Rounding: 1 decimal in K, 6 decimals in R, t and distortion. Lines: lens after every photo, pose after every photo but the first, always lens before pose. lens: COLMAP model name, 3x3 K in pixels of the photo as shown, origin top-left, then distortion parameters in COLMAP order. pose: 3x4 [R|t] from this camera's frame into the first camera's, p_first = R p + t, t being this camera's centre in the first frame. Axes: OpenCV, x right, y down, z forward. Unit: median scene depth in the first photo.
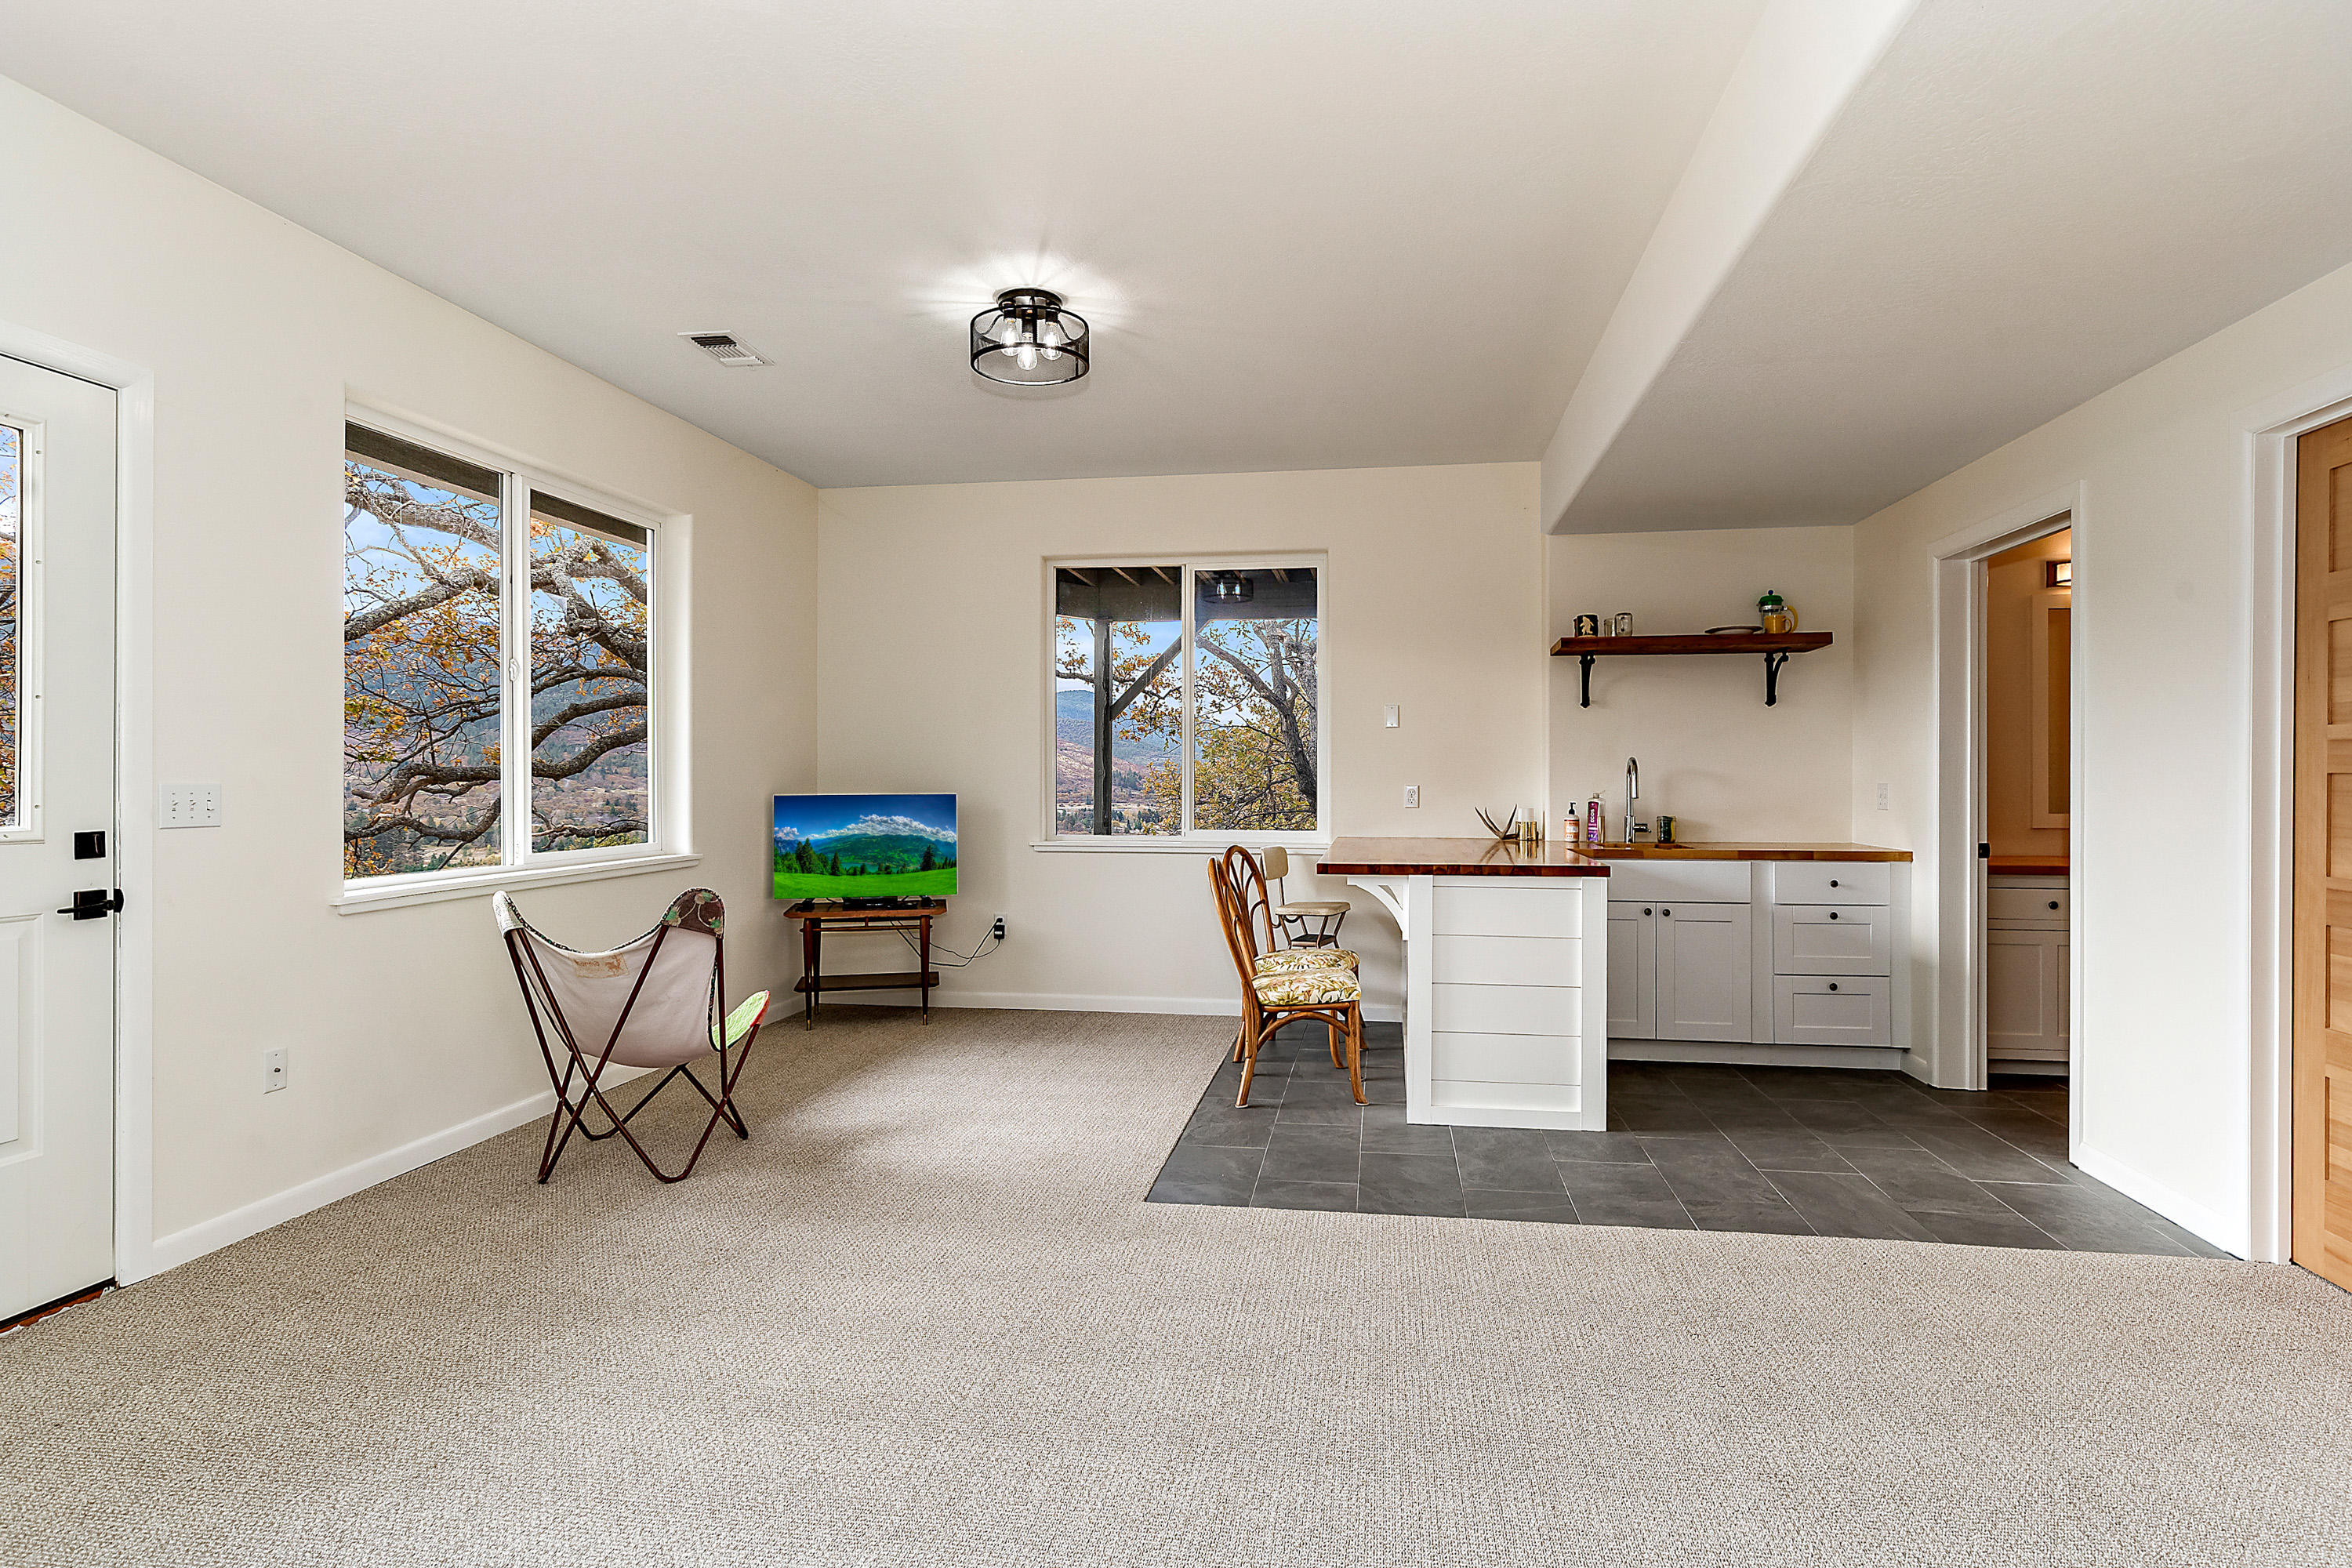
lens RADIAL K [[1255.3, 0, 1178.4], [0, 1255.3, 781.1], [0, 0, 1]] dist [-0.000382, -0.000025]
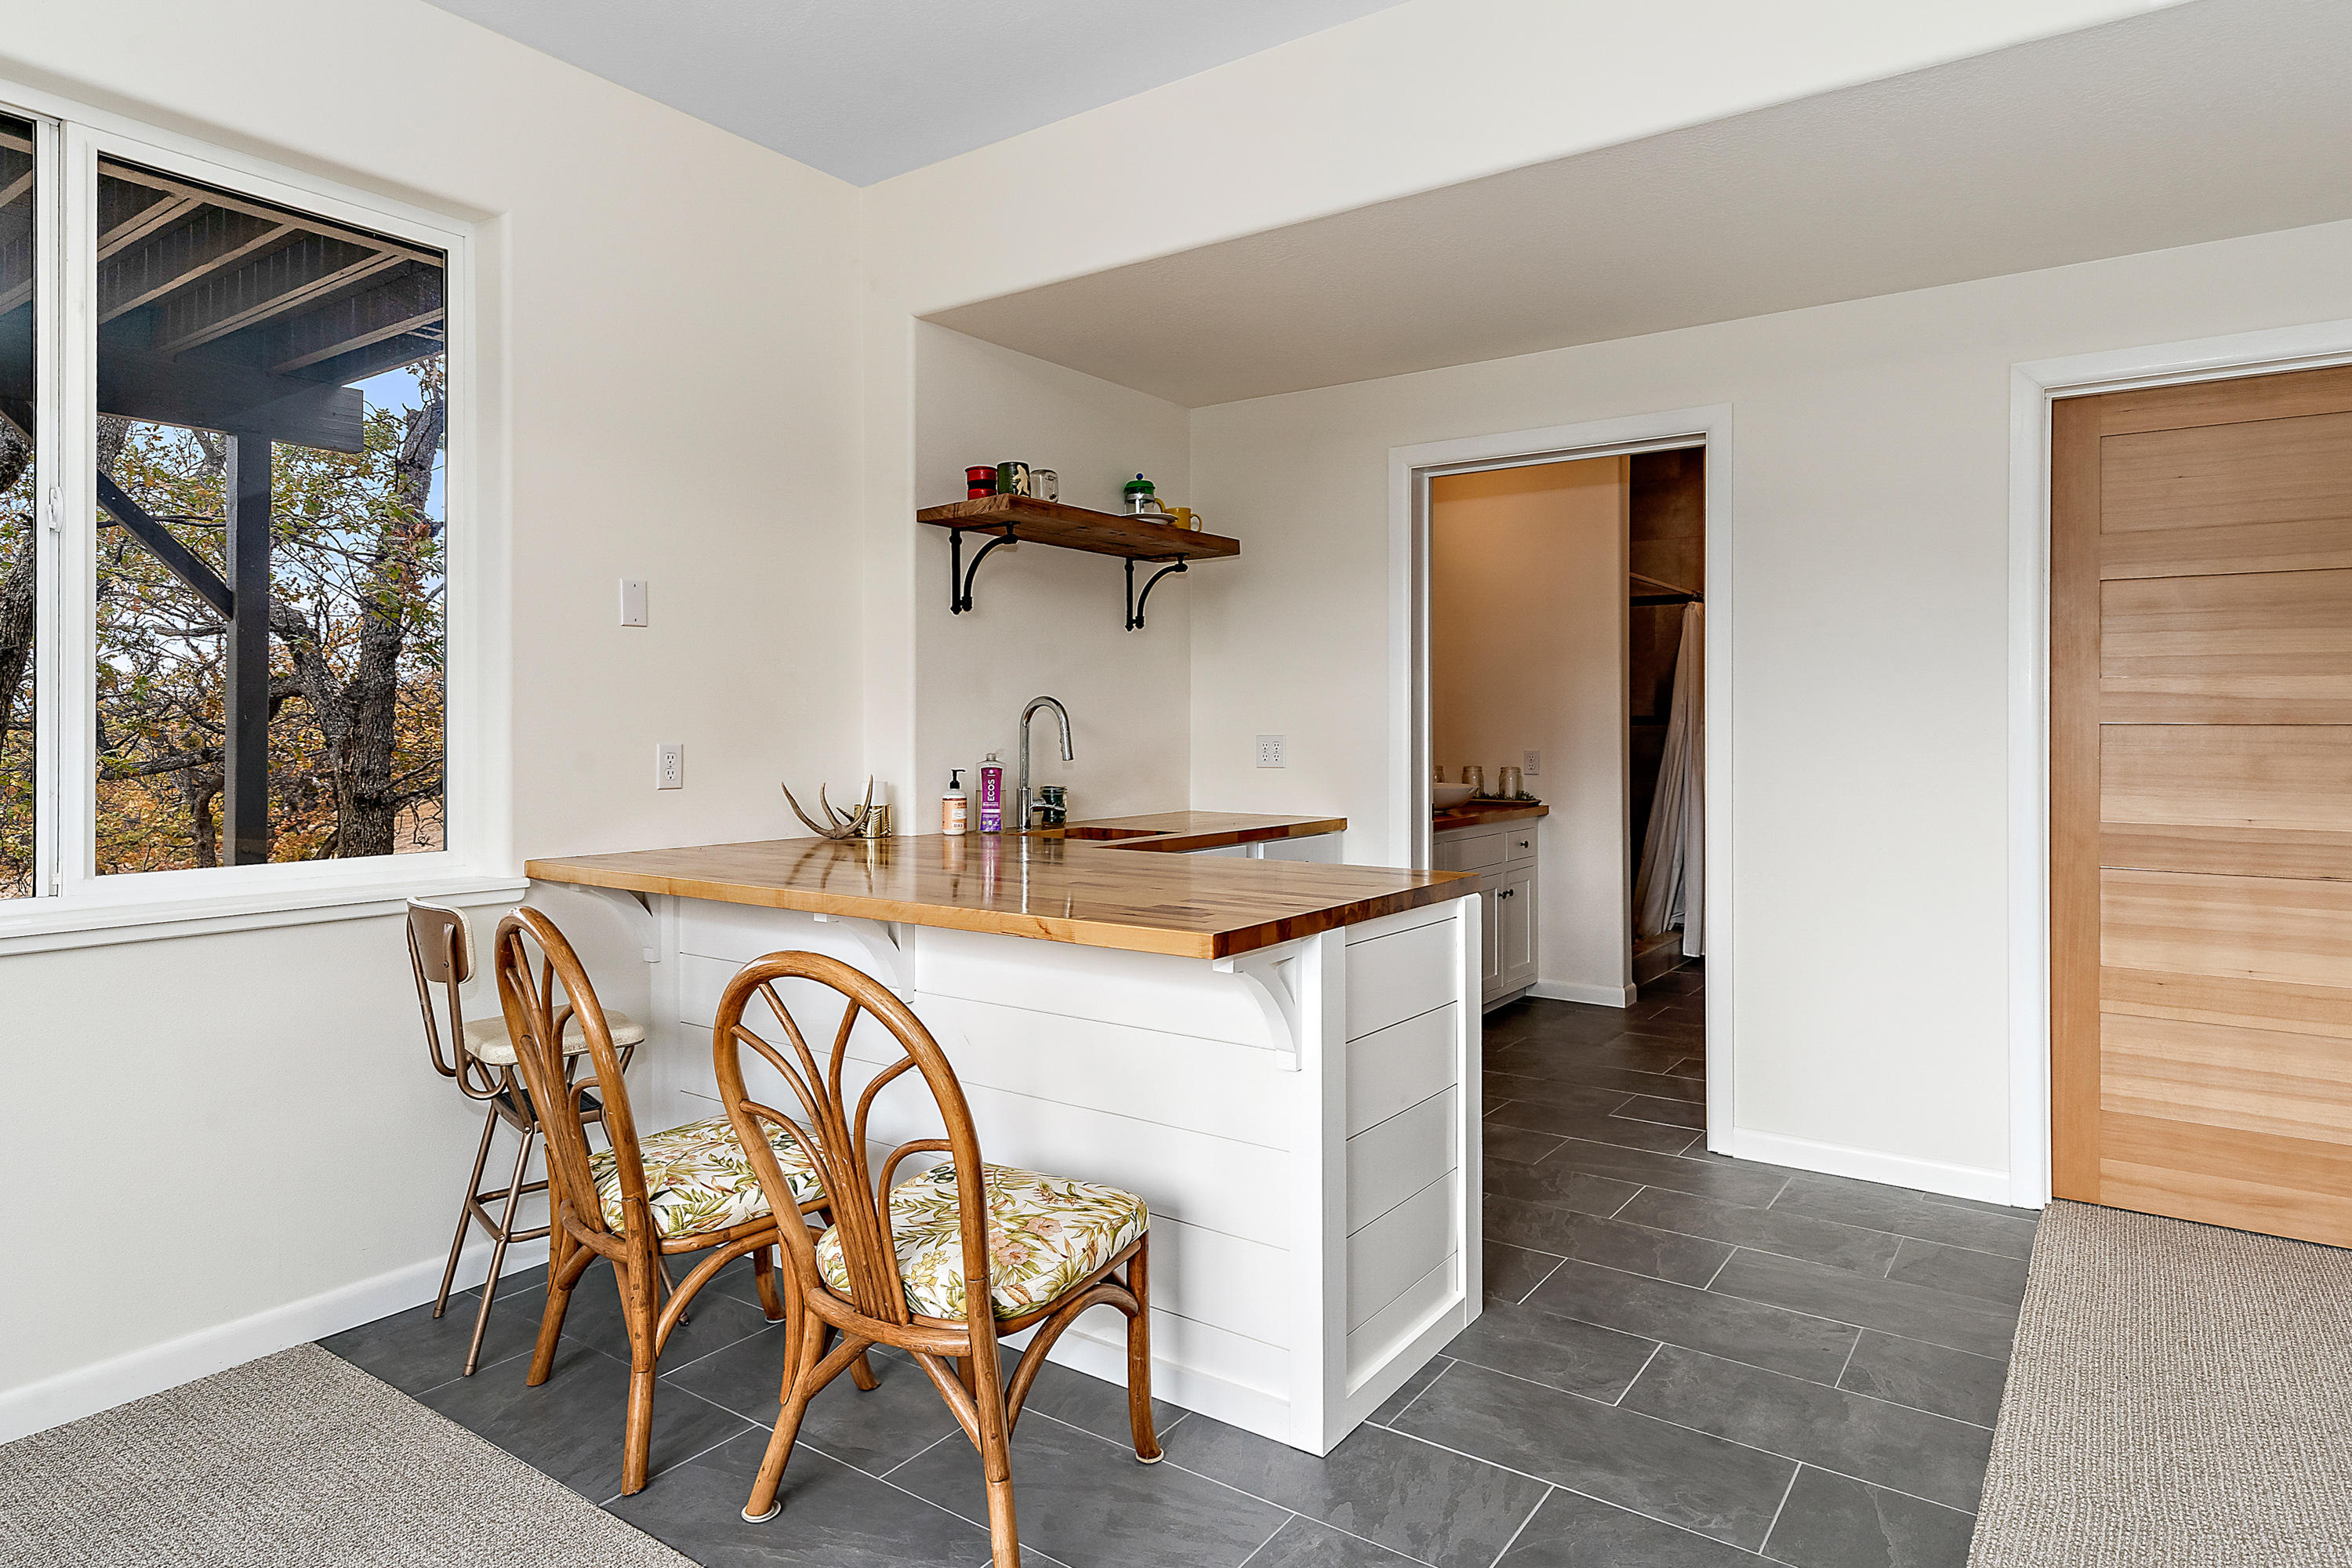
lens RADIAL K [[1357.2, 0, 1191.1], [0, 1357.2, 724.7], [0, 0, 1]] dist [0.008159, 0.000914]
pose [[0.425136, 0.003252, 0.905124, -0.238705], [0.003200, 0.999982, -0.005096, -0.000812], [-0.905124, 0.005063, 0.425118, 0.647808]]
